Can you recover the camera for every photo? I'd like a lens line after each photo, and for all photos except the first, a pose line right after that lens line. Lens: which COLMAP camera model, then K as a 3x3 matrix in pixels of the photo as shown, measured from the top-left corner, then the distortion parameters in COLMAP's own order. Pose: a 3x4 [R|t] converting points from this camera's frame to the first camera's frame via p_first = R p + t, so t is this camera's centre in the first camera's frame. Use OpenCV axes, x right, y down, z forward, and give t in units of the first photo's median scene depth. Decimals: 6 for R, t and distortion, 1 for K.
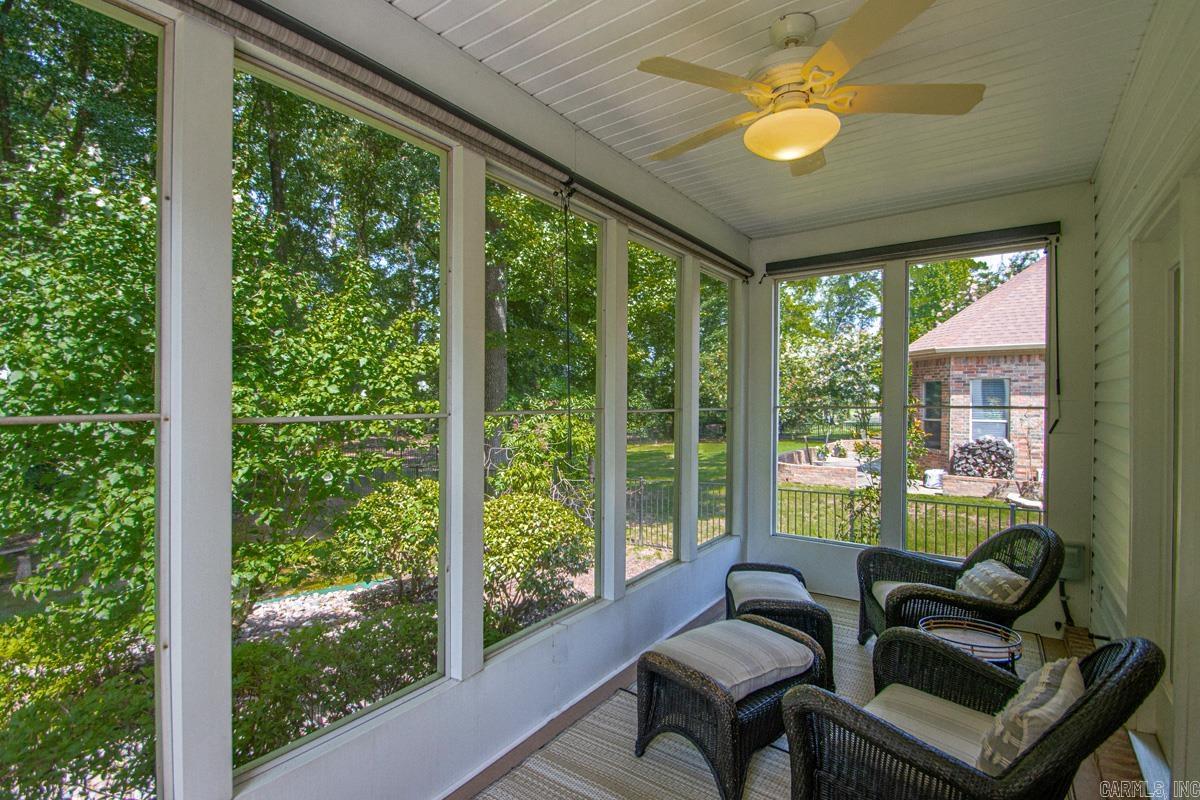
lens RADIAL K [[565.9, 0, 587.1], [0, 565.9, 400.2], [0, 0, 1]] dist [0.002187, -0.000427]
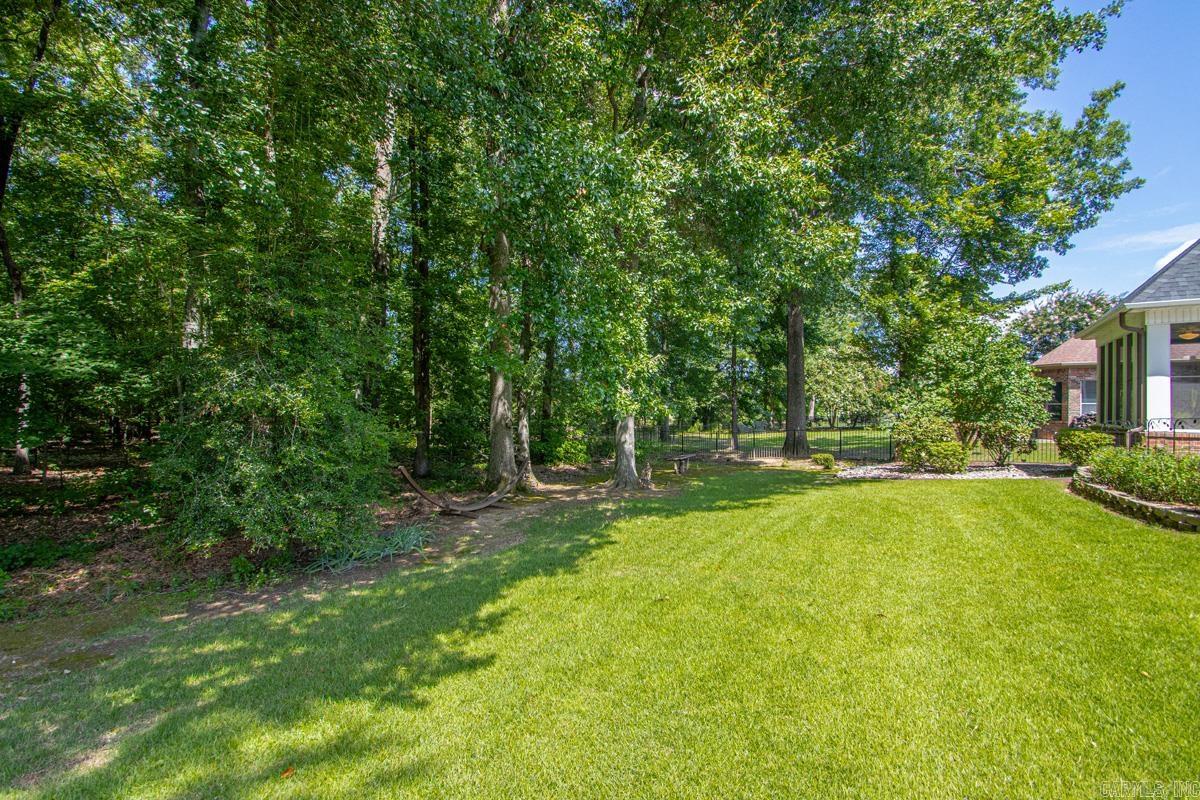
lens RADIAL K [[565.9, 0, 587.1], [0, 565.9, 400.2], [0, 0, 1]] dist [0.002187, -0.000427]
pose [[0.998986, 0.003450, 0.044882, -0.965751], [-0.003002, 0.999945, -0.010040, 0.047345], [-0.044914, 0.009895, 0.998942, -0.724916]]
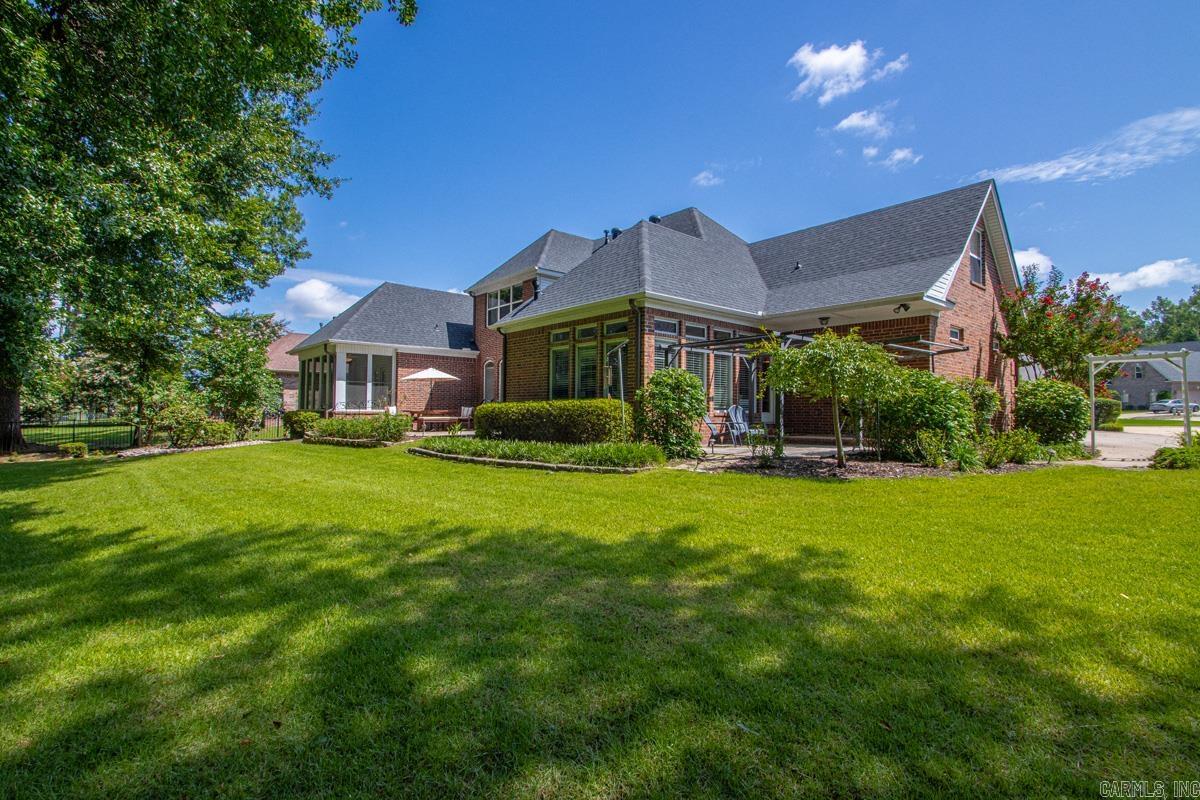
lens RADIAL K [[565.9, 0, 587.1], [0, 565.9, 400.2], [0, 0, 1]] dist [0.002187, -0.000427]
pose [[0.228804, 0.019518, 0.973277, -1.422934], [-0.006721, 0.999807, -0.018470, 0.077733], [-0.973449, -0.002316, 0.228891, -0.928416]]
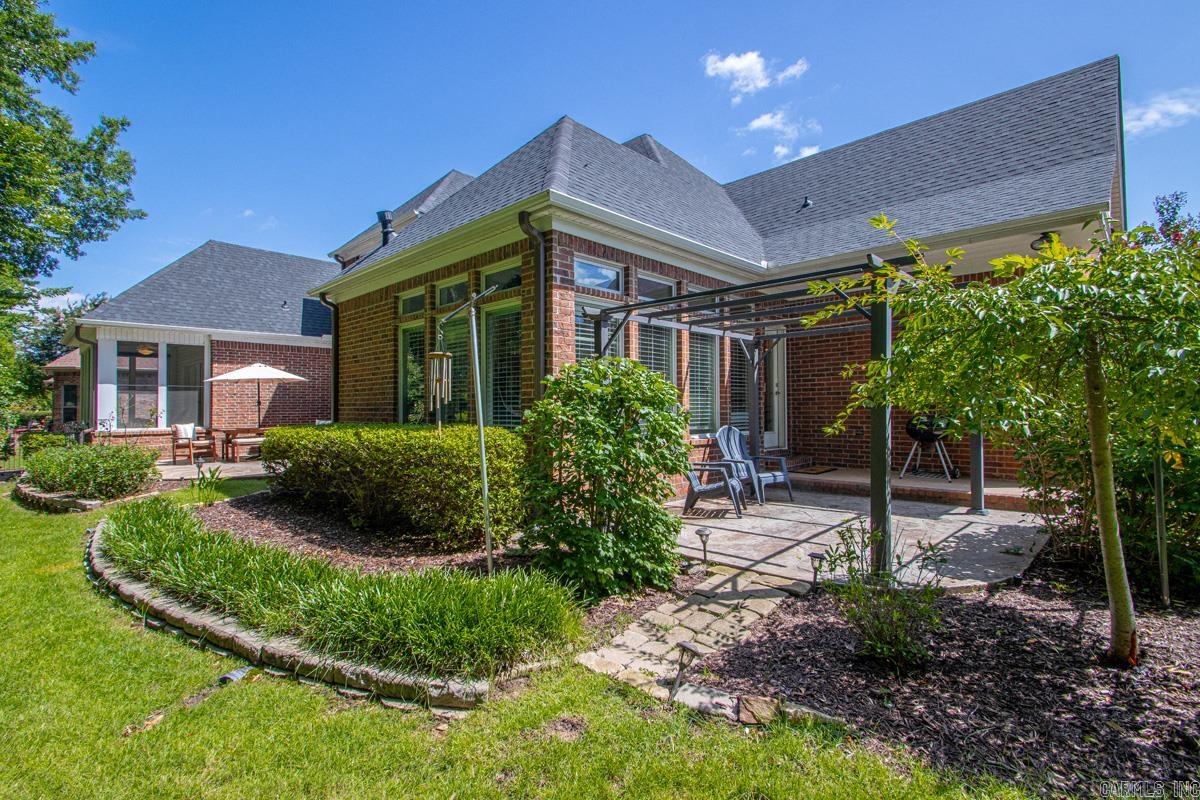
lens RADIAL K [[556.1, 0, 600.0], [0, 556.1, 400.0], [0, 0, 1]] dist [-0.000416, -0.000740]
pose [[0.128162, 0.007949, 0.991721, -0.935588], [0.008124, 0.999926, -0.009065, 0.044490], [-0.991720, 0.009219, 0.128088, -0.899986]]
